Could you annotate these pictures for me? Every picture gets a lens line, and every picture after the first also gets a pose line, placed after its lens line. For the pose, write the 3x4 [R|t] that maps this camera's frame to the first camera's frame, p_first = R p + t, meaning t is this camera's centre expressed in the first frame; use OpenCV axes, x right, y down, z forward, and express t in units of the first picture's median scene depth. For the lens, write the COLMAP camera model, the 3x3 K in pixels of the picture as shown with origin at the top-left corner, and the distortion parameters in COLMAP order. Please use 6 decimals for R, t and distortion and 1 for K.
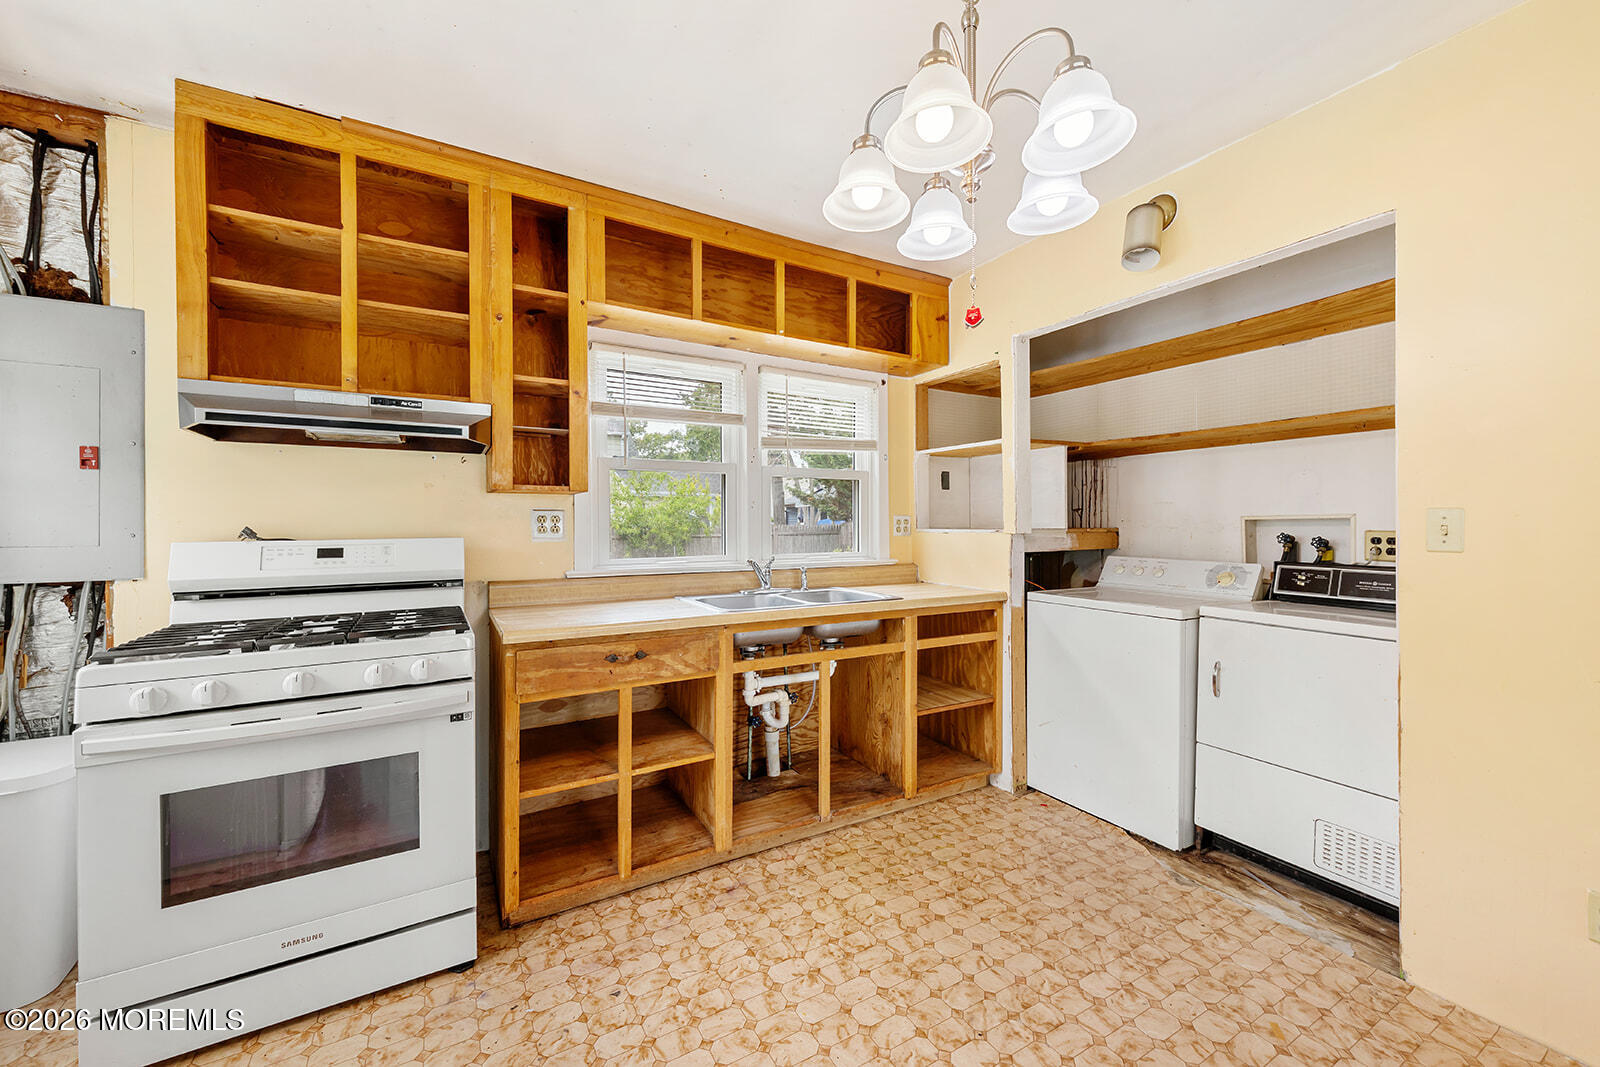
lens RADIAL K [[623.7, 0, 804.6], [0, 623.7, 525.4], [0, 0, 1]] dist [0.009273, -0.004589]
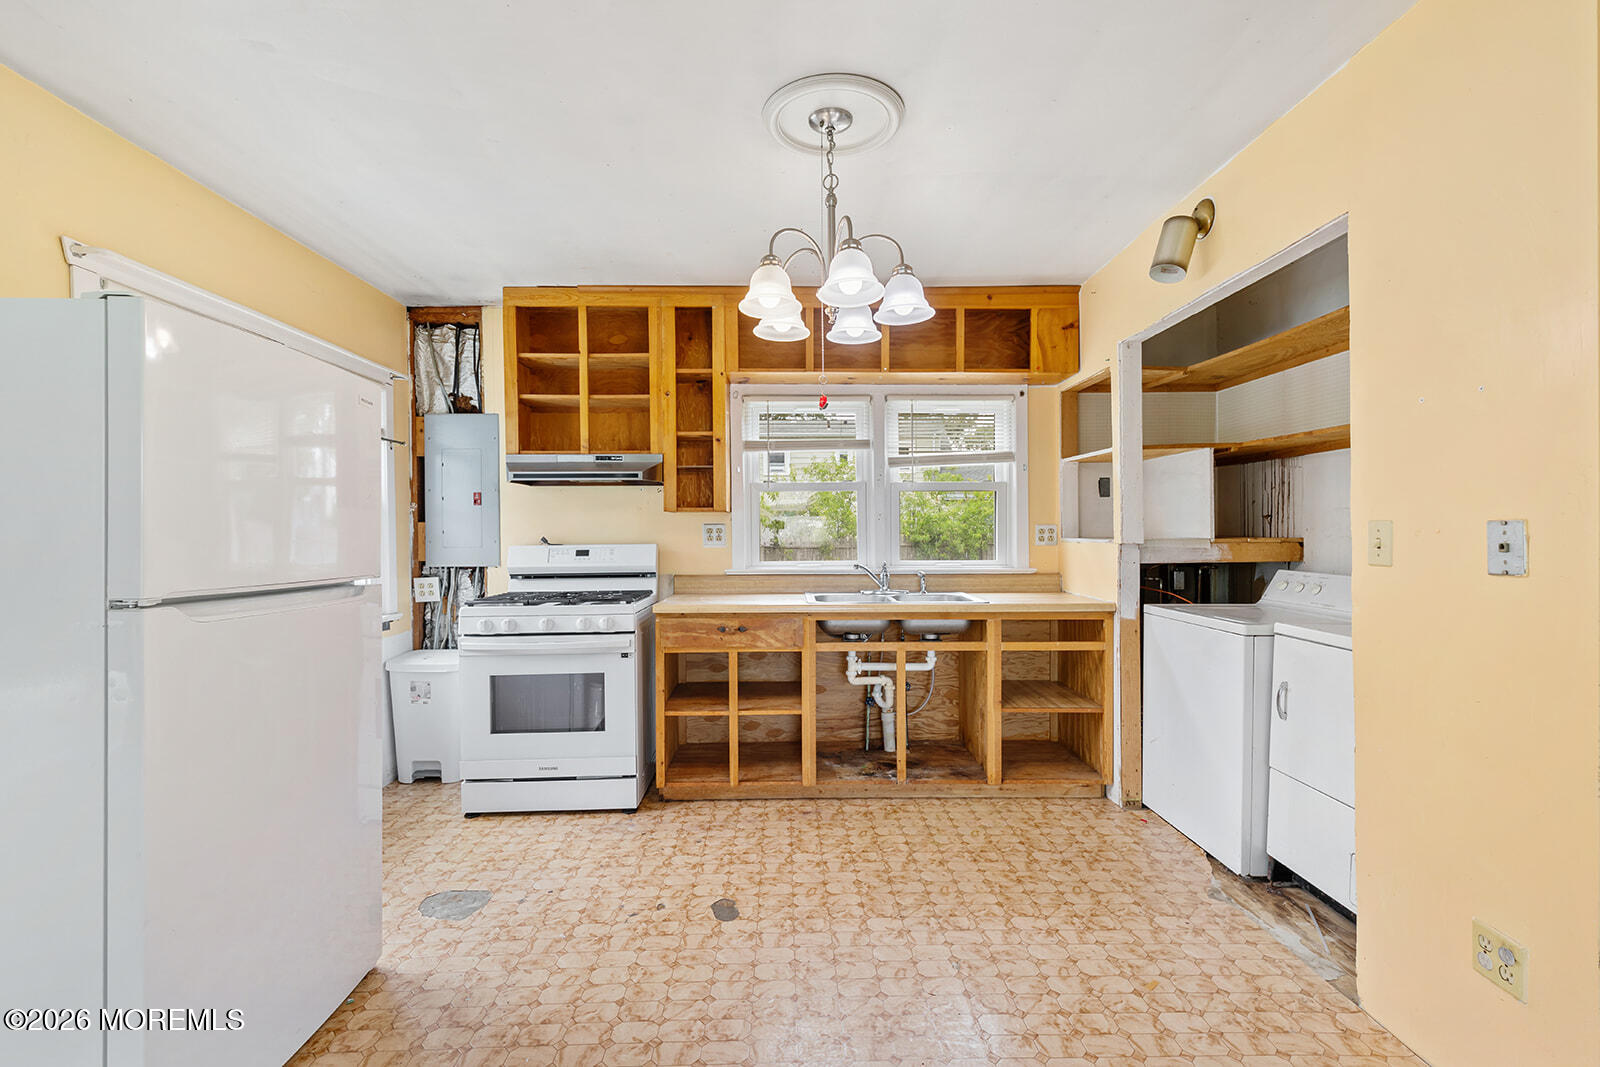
lens RADIAL K [[717.7, 0, 800.8], [0, 717.7, 541.7], [0, 0, 1]] dist [0.008512, -0.003679]
pose [[0.872436, 0.005271, -0.488700, 0.595642], [0.001921, 0.999897, 0.014214, -0.009258], [0.488725, -0.013340, 0.872336, -0.311548]]
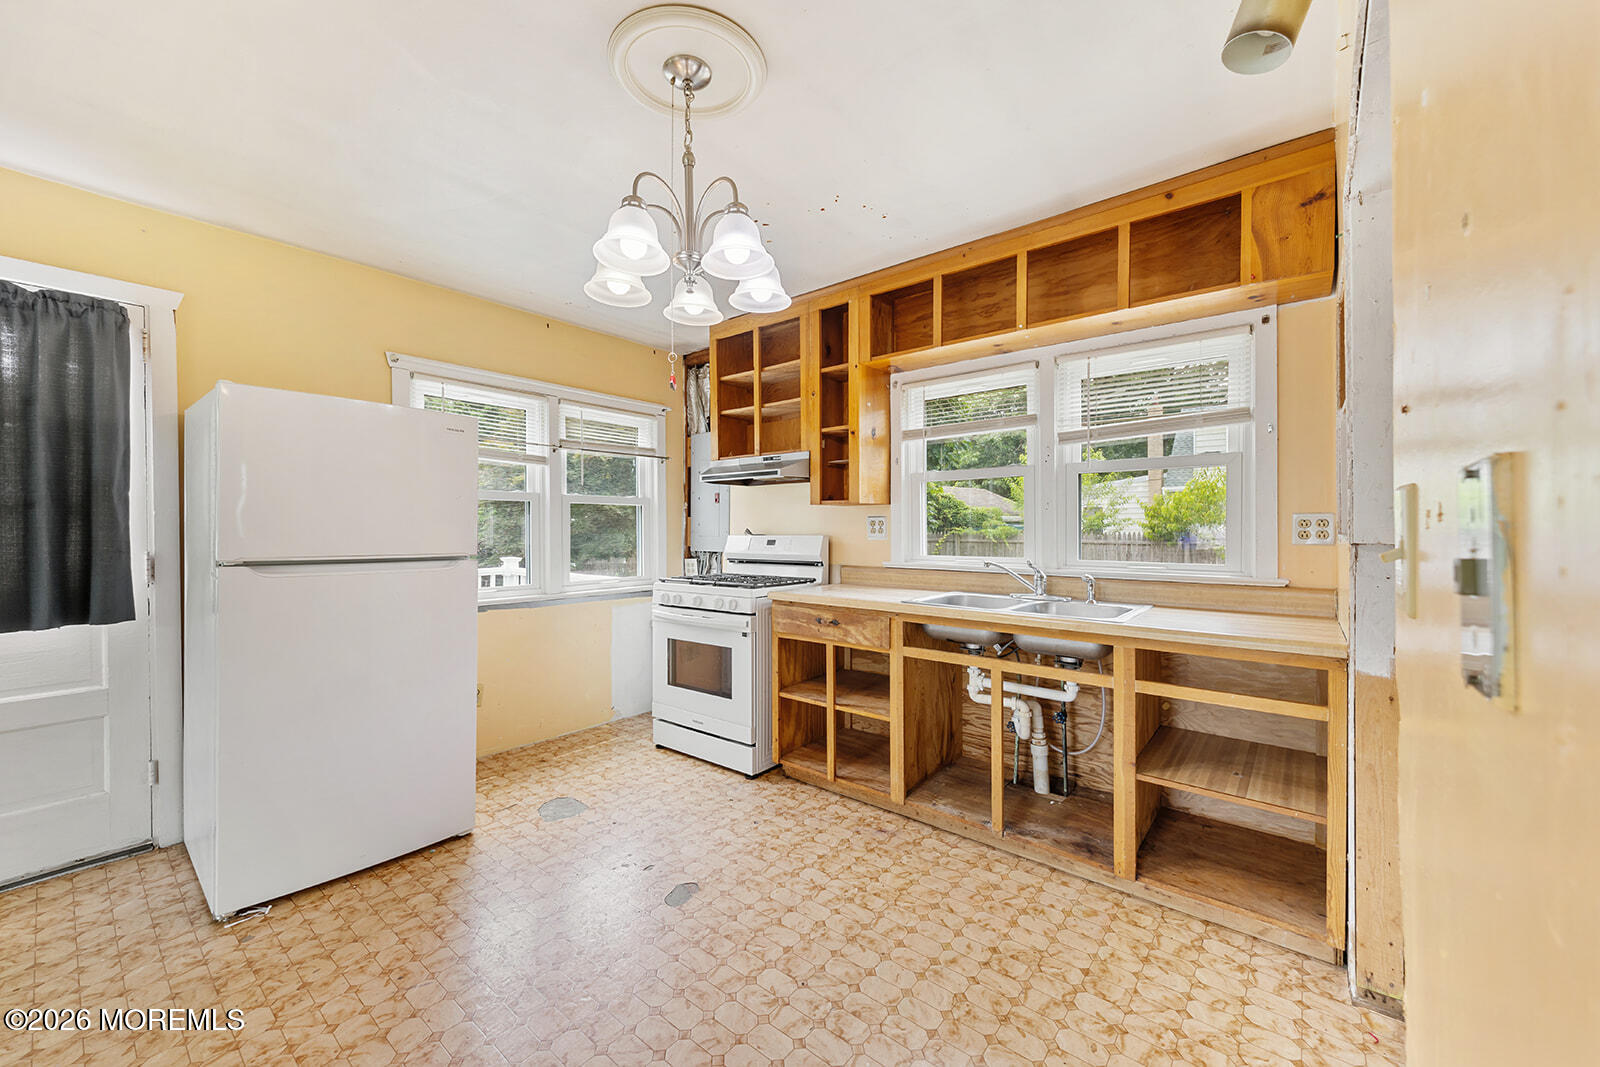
lens RADIAL K [[623.7, 0, 795.9], [0, 623.7, 531.3], [0, 0, 1]] dist [0.009273, -0.004589]
pose [[0.333698, 0.006732, -0.942656, 0.937432], [-0.001574, 0.999977, 0.006584, -0.001144], [0.942679, -0.000713, 0.333701, 0.434881]]
